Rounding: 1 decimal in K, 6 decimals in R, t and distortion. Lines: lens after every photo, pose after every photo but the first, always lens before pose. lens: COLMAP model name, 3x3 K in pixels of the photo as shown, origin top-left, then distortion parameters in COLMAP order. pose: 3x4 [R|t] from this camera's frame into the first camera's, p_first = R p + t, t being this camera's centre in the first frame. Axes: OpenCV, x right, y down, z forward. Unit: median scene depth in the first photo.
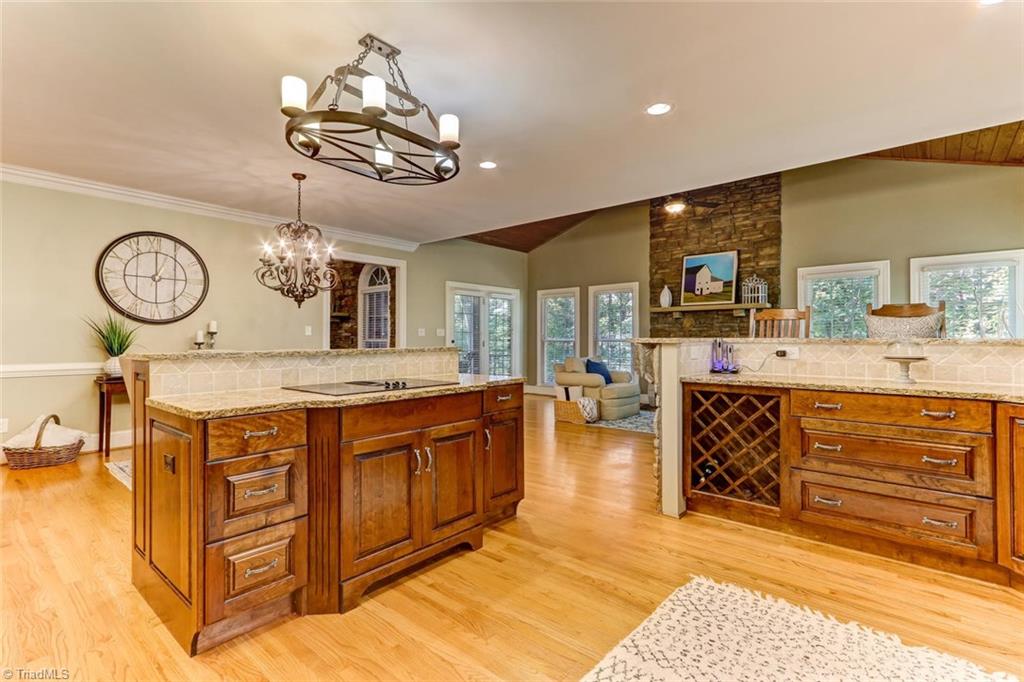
lens RADIAL K [[480.9, 0, 515.1], [0, 480.9, 344.4], [0, 0, 1]] dist [0.002734, 0.000449]
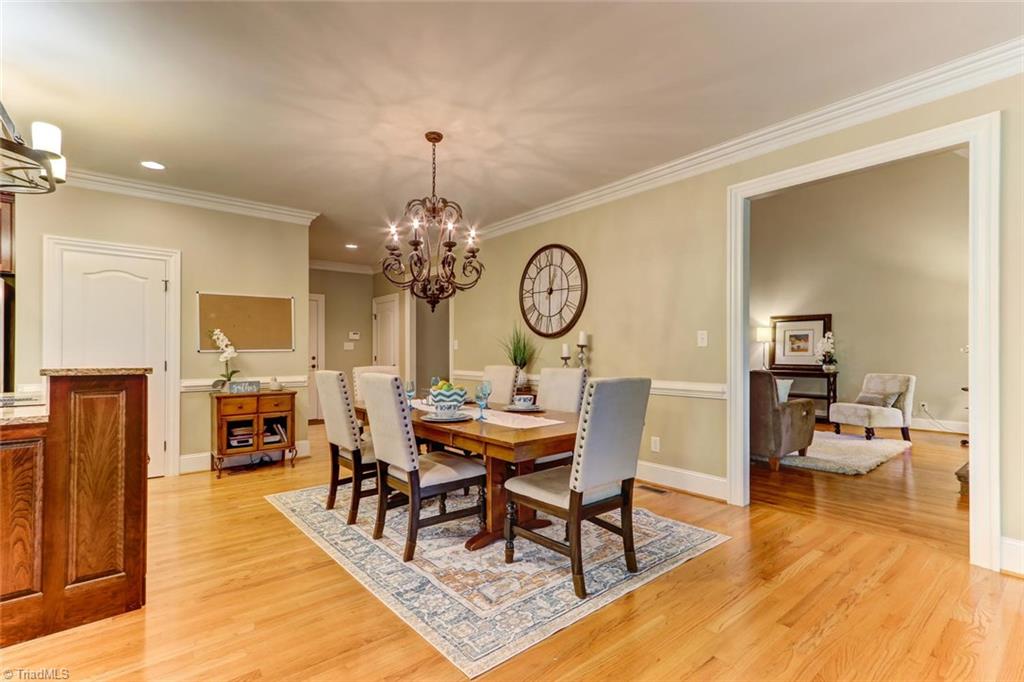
lens RADIAL K [[480.9, 0, 515.1], [0, 480.9, 344.4], [0, 0, 1]] dist [0.002734, 0.000449]
pose [[-0.165418, -0.015354, -0.986104, 0.221844], [-0.007969, 0.999867, -0.014232, -0.014439], [0.986191, 0.005504, -0.165518, 1.064001]]
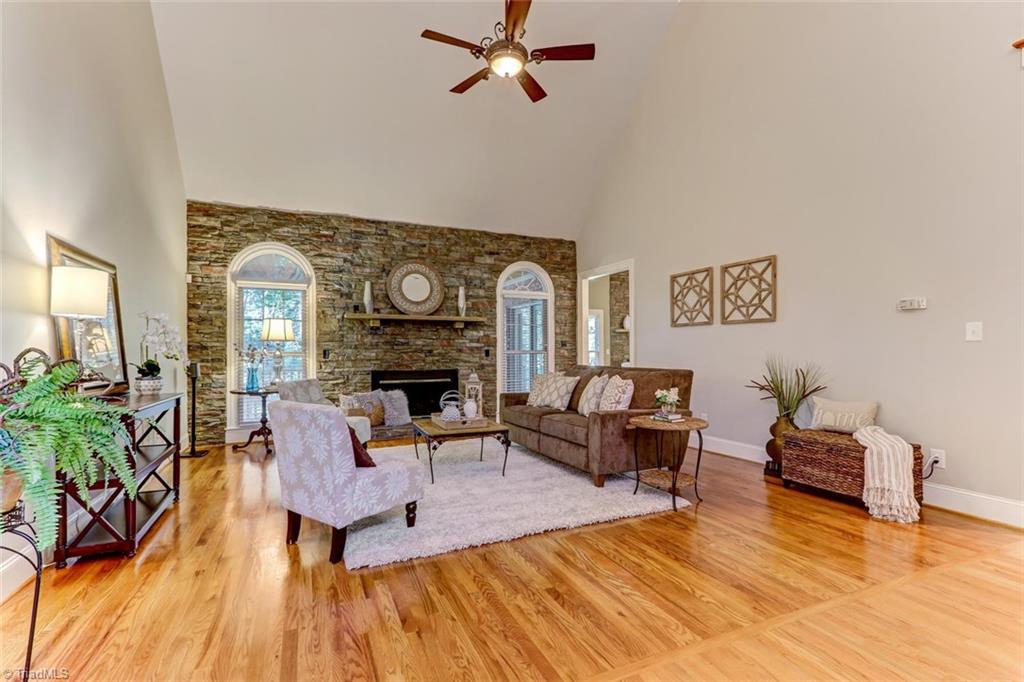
lens RADIAL K [[467.7, 0, 490.3], [0, 467.7, 344.4], [0, 0, 1]] dist [0.020390, 0.000144]
pose [[0.466116, 0.008539, 0.884682, -1.753235], [0.007797, 0.999875, -0.013759, -0.018724], [-0.884689, 0.013311, 0.465991, 1.051848]]
